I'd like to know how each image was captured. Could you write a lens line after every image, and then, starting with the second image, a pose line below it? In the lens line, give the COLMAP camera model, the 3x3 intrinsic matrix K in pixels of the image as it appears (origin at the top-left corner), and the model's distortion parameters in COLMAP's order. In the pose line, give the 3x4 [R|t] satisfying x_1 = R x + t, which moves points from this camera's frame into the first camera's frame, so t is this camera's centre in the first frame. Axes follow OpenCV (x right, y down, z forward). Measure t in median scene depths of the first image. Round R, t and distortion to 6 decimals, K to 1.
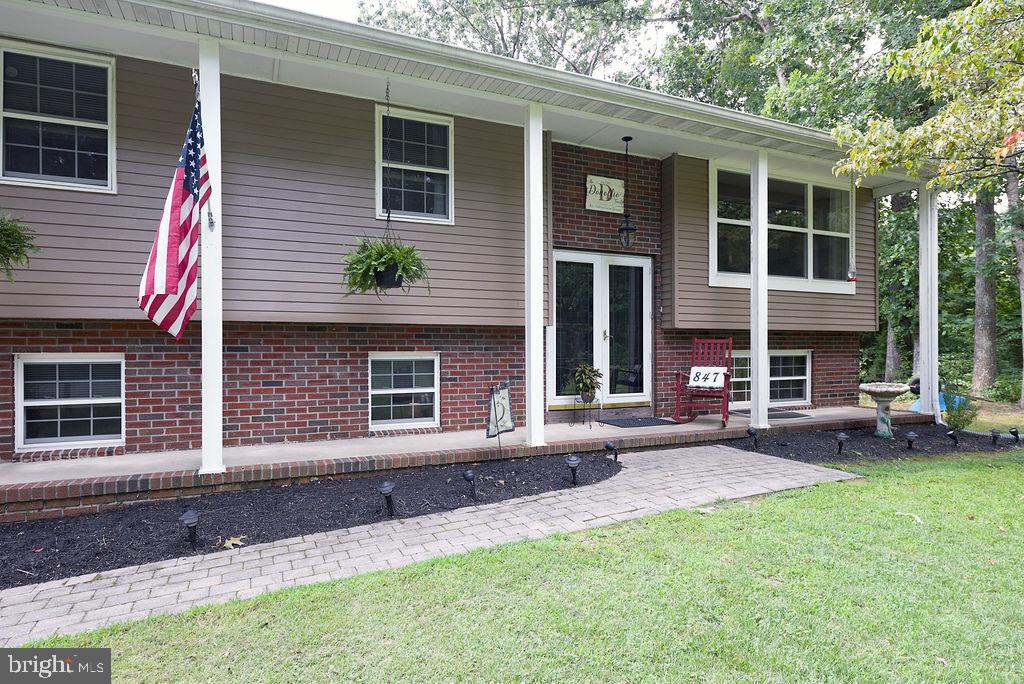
lens RADIAL K [[430.1, 0, 514.1], [0, 430.1, 336.4], [0, 0, 1]] dist [0.000782, -0.000056]
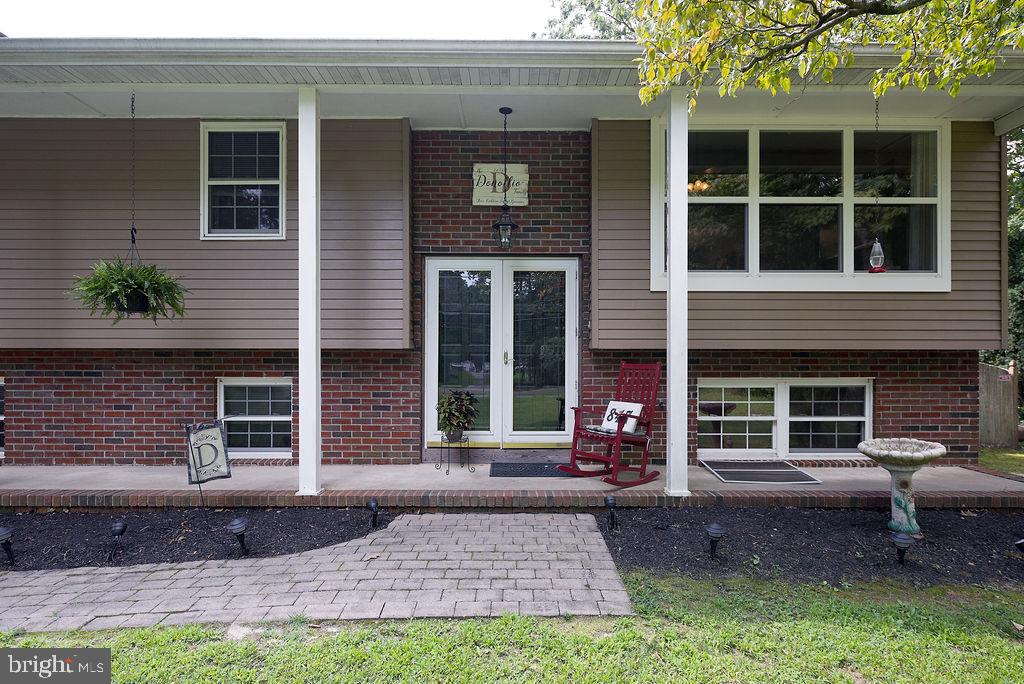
lens RADIAL K [[432.6, 0, 512.1], [0, 432.6, 350.7], [0, 0, 1]] dist [-0.000804, 0.000048]
pose [[0.945089, -0.006753, -0.326742, 0.590650], [0.004704, 0.999964, -0.007061, -0.013511], [0.326778, 0.005136, 0.945087, 0.282834]]
